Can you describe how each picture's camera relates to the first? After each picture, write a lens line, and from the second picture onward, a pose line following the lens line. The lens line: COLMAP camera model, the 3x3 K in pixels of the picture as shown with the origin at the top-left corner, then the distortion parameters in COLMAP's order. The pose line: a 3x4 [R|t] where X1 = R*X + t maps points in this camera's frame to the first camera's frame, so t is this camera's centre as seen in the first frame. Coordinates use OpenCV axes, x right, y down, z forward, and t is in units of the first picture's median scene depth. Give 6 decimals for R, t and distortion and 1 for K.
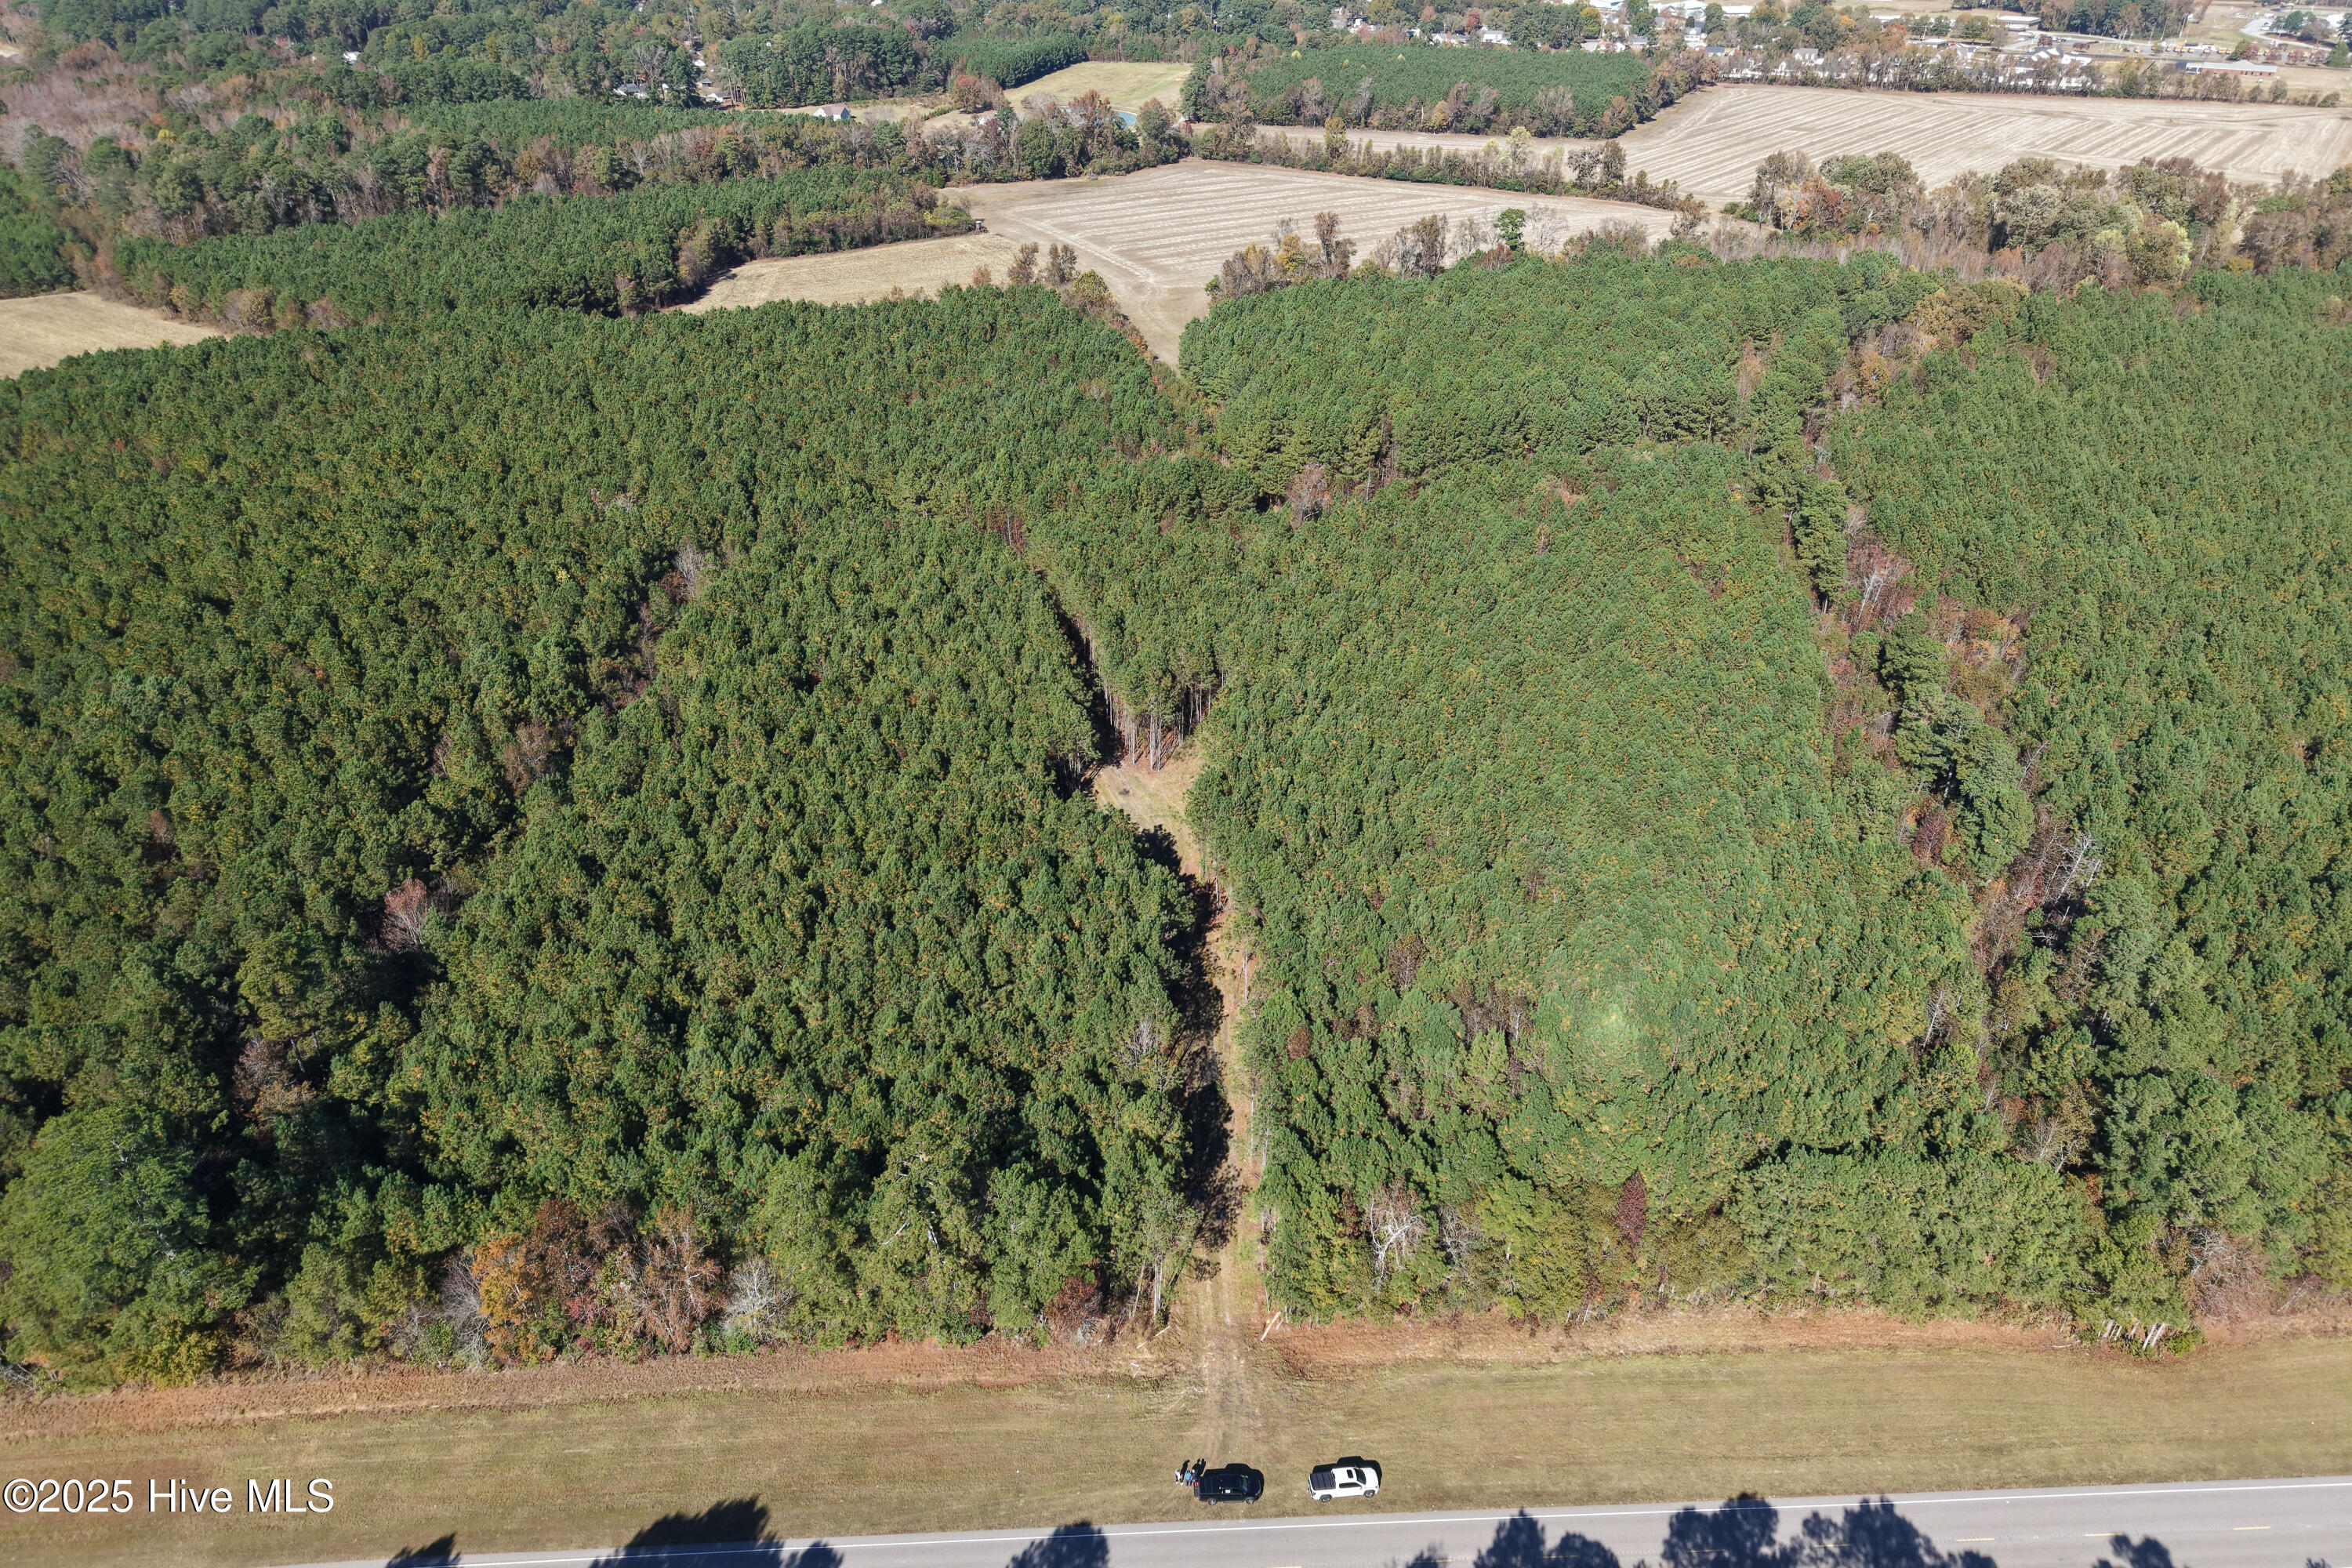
lens RADIAL K [[1581.7, 0, 1182.3], [0, 1581.7, 787.4], [0, 0, 1]] dist [0.024689, -0.023590]
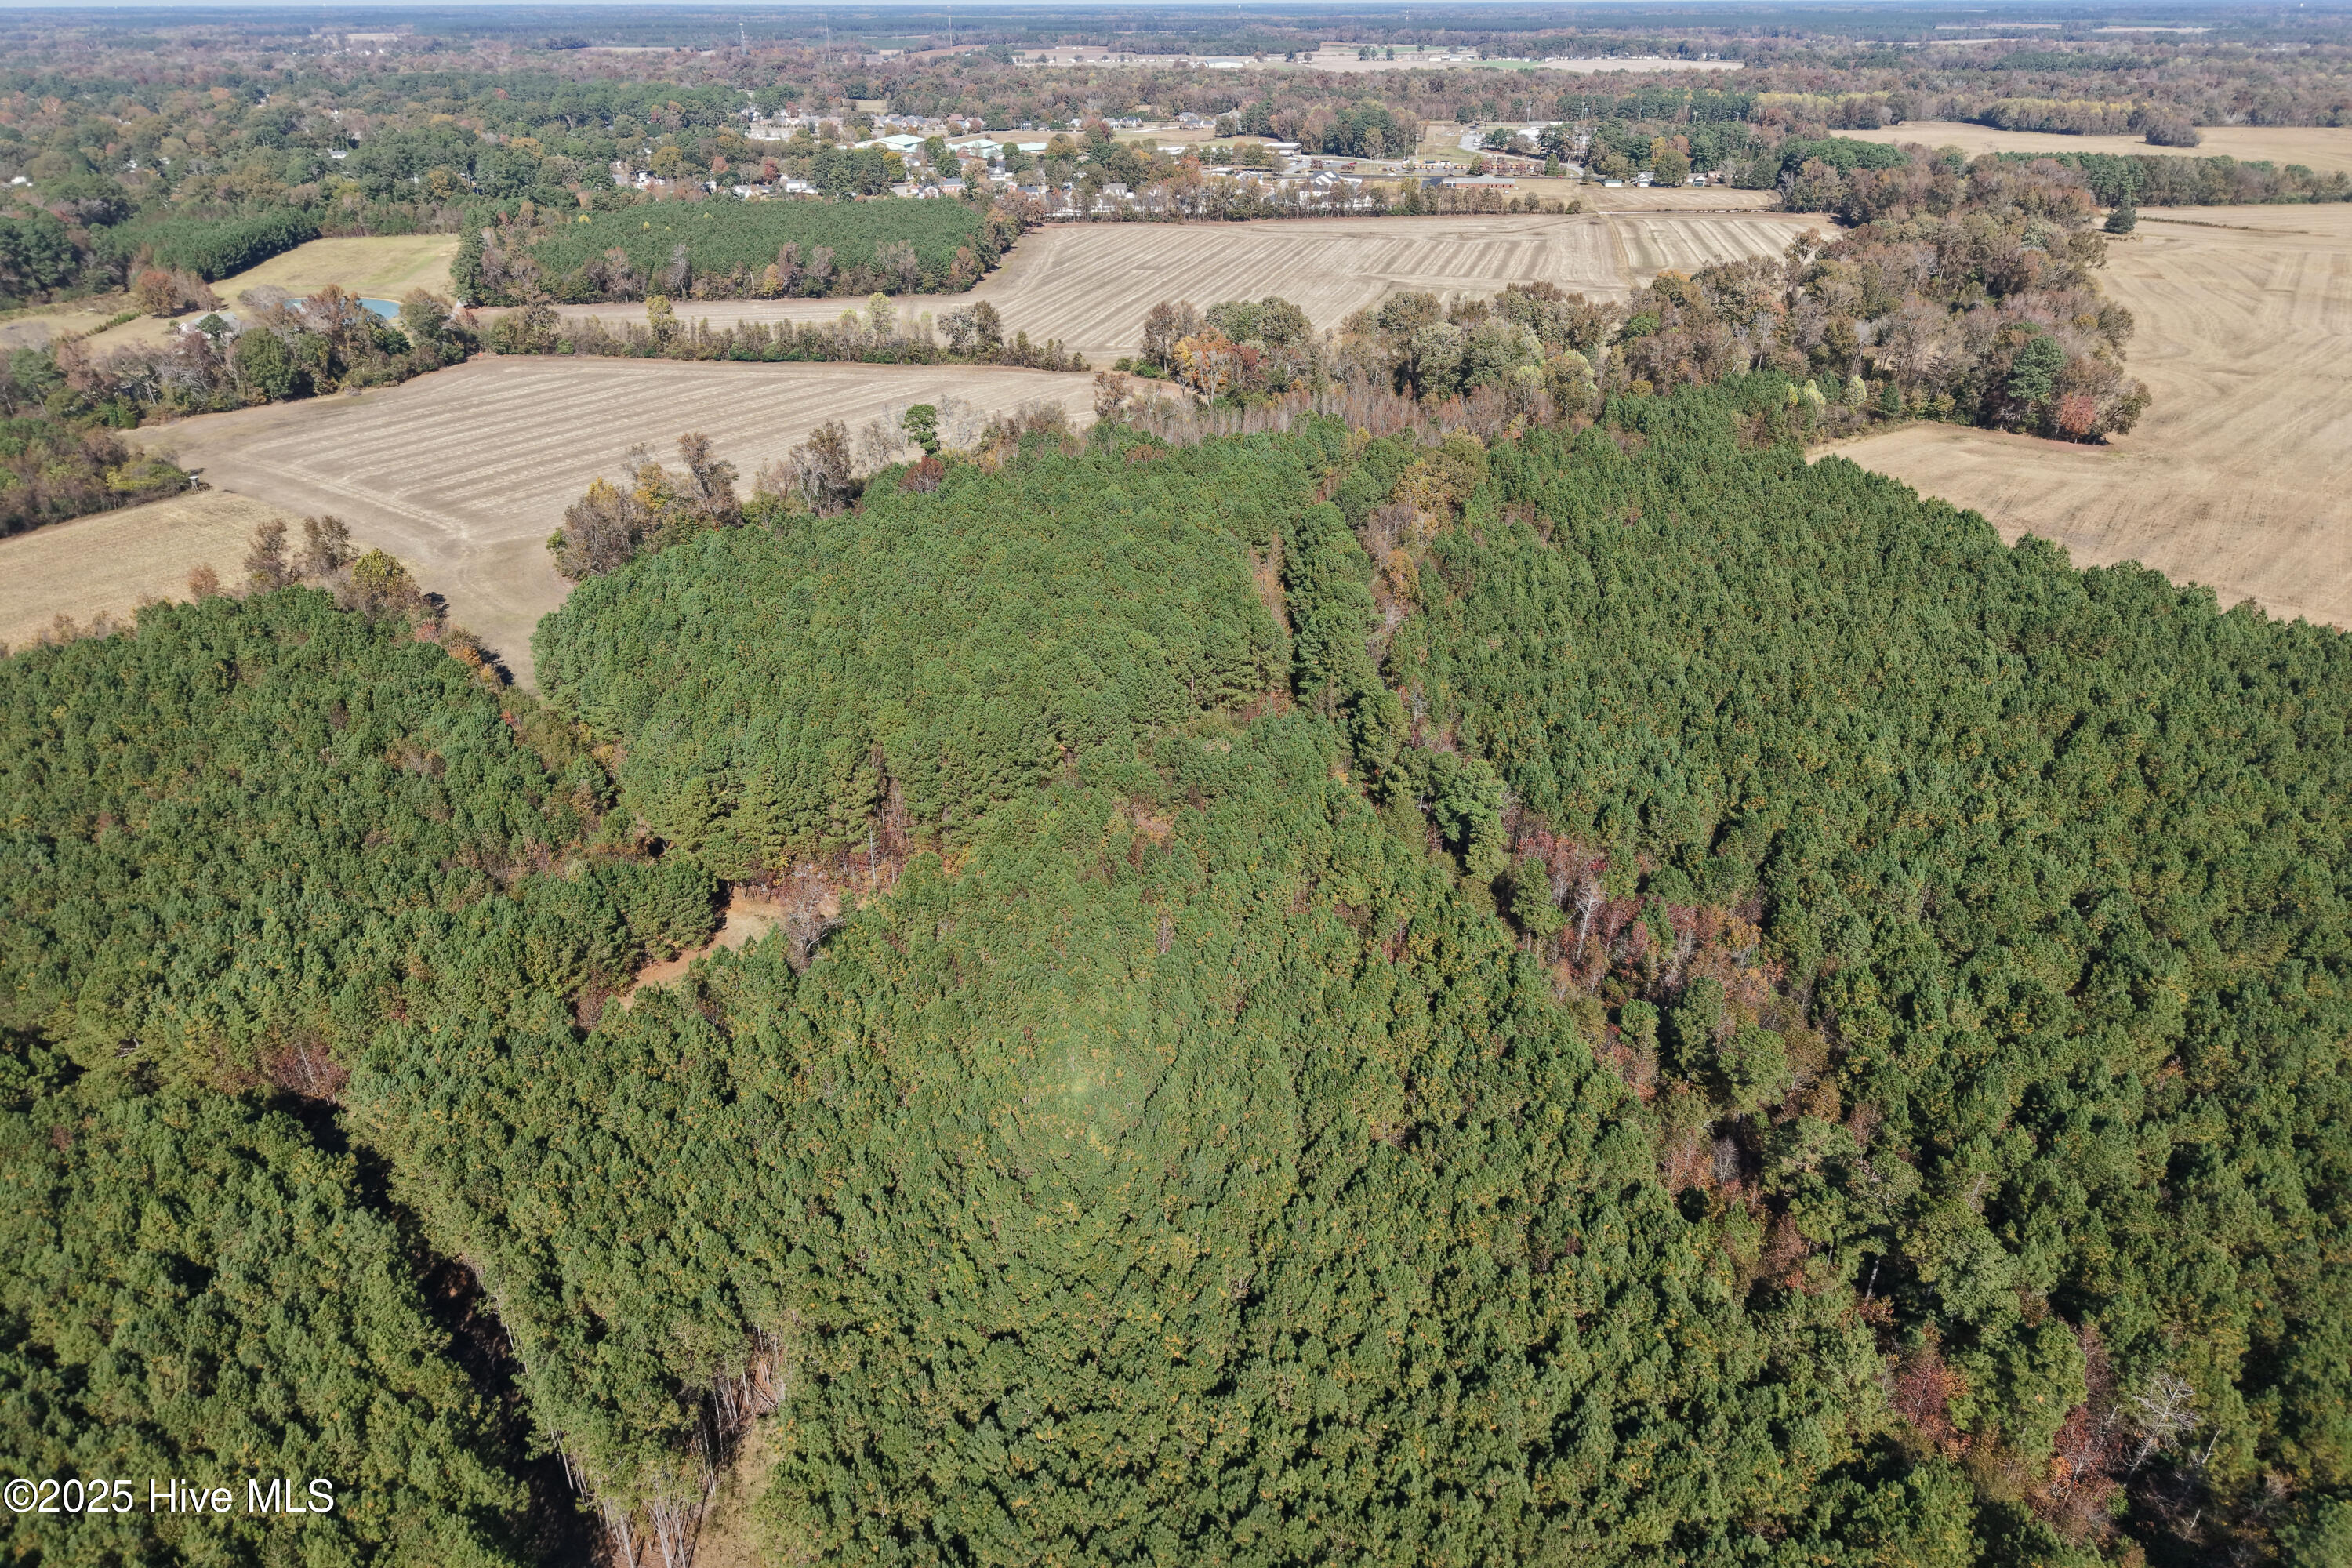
lens RADIAL K [[1581.7, 0, 1182.3], [0, 1581.7, 787.4], [0, 0, 1]] dist [0.024689, -0.023590]
pose [[0.913827, -0.187214, 0.360377, -0.001649], [0.212383, 0.976690, -0.031165, -0.071294], [-0.346141, 0.105017, 0.932286, 0.125412]]
